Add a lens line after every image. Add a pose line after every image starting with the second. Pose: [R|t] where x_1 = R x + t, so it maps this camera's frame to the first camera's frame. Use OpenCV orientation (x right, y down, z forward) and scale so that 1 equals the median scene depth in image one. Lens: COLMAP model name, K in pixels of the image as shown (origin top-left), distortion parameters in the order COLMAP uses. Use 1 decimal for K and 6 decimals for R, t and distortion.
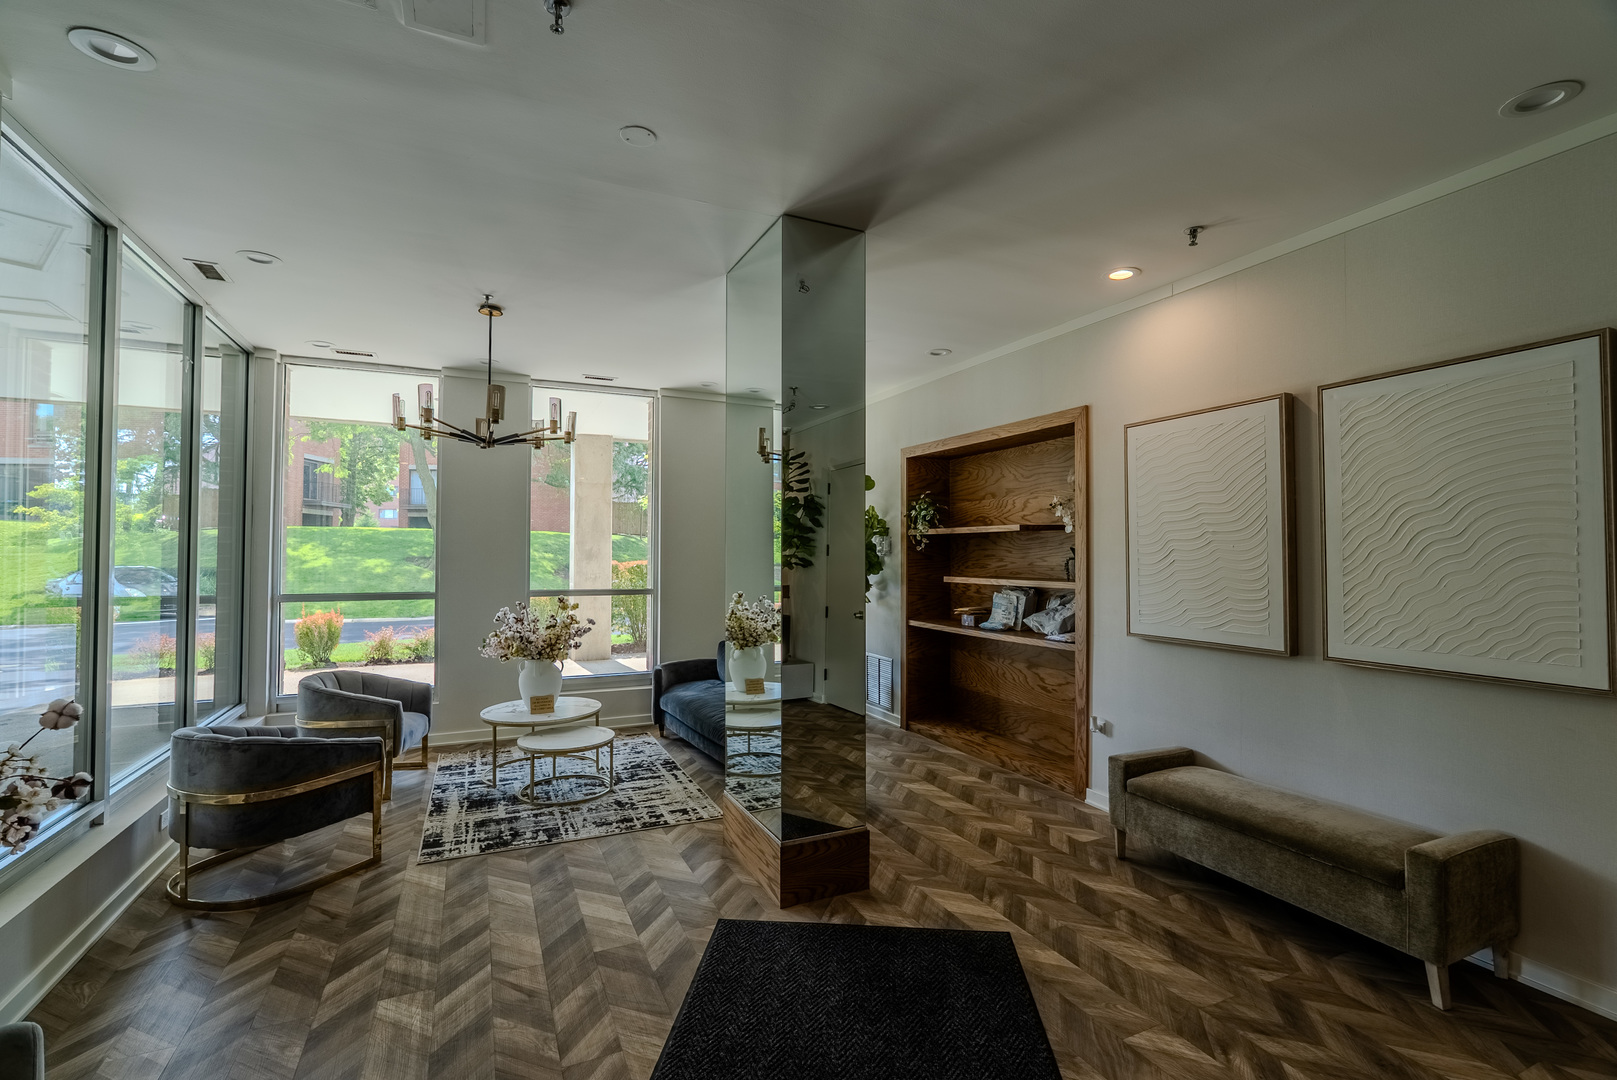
lens RADIAL K [[707.2, 0, 808.5], [0, 707.2, 540.0], [0, 0, 1]] dist [-0.009475, 0.000209]
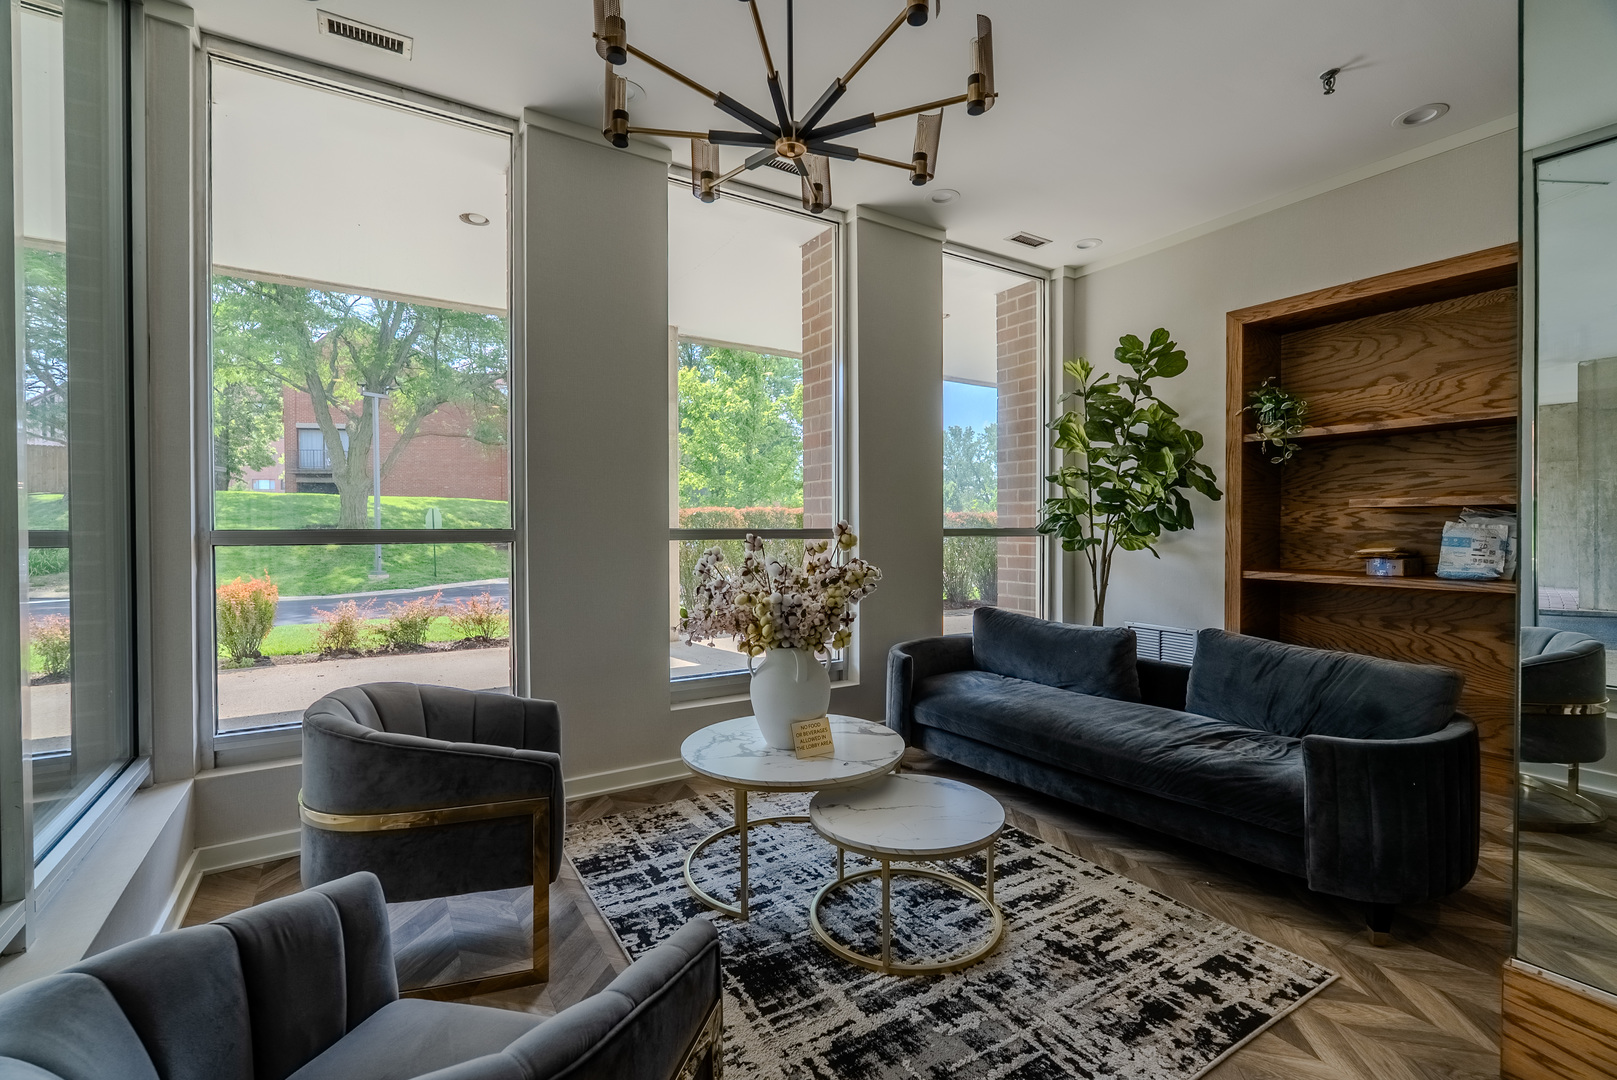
lens RADIAL K [[707.2, 0, 808.5], [0, 707.2, 540.0], [0, 0, 1]] dist [-0.009475, 0.000209]
pose [[0.992267, -0.007931, 0.123871, -0.445701], [0.003359, 0.999307, 0.037080, 0.075648], [-0.124079, -0.036377, 0.991605, 0.514955]]
